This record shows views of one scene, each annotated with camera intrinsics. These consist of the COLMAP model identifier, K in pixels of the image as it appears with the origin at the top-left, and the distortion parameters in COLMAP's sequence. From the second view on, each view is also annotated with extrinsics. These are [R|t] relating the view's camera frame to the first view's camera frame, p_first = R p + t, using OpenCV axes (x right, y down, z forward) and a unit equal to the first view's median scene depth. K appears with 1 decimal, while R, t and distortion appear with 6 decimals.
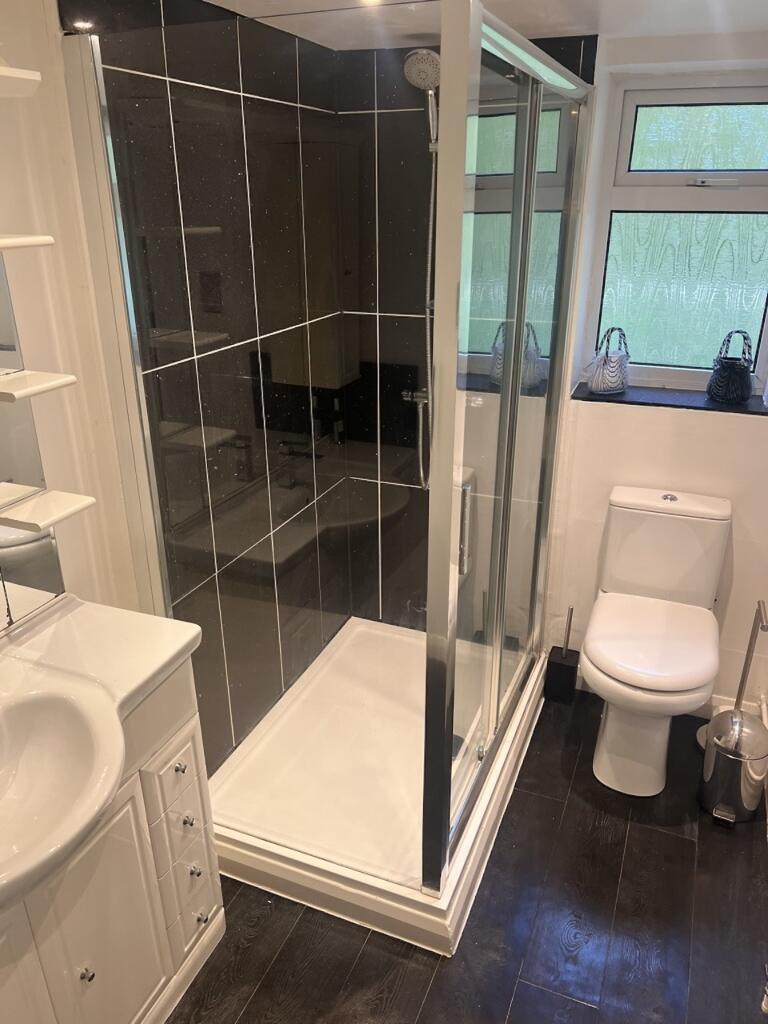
lens RADIAL K [[765.8, 0, 381.5], [0, 765.8, 511.4], [0, 0, 1]] dist [0.071187, -0.078100]
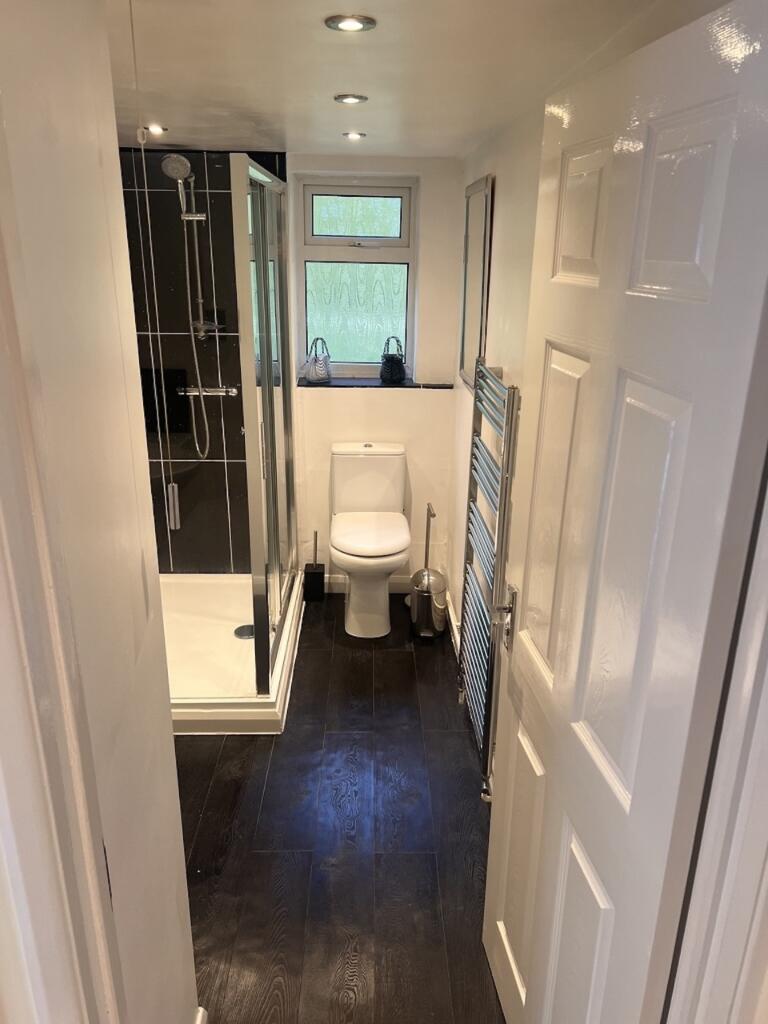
lens RADIAL K [[765.8, 0, 381.5], [0, 765.8, 511.4], [0, 0, 1]] dist [0.071187, -0.078100]
pose [[0.915988, -0.121089, 0.382496, -0.201157], [0.139670, 0.989974, -0.021075, 0.146957], [-0.376109, 0.072728, 0.923717, -0.407760]]
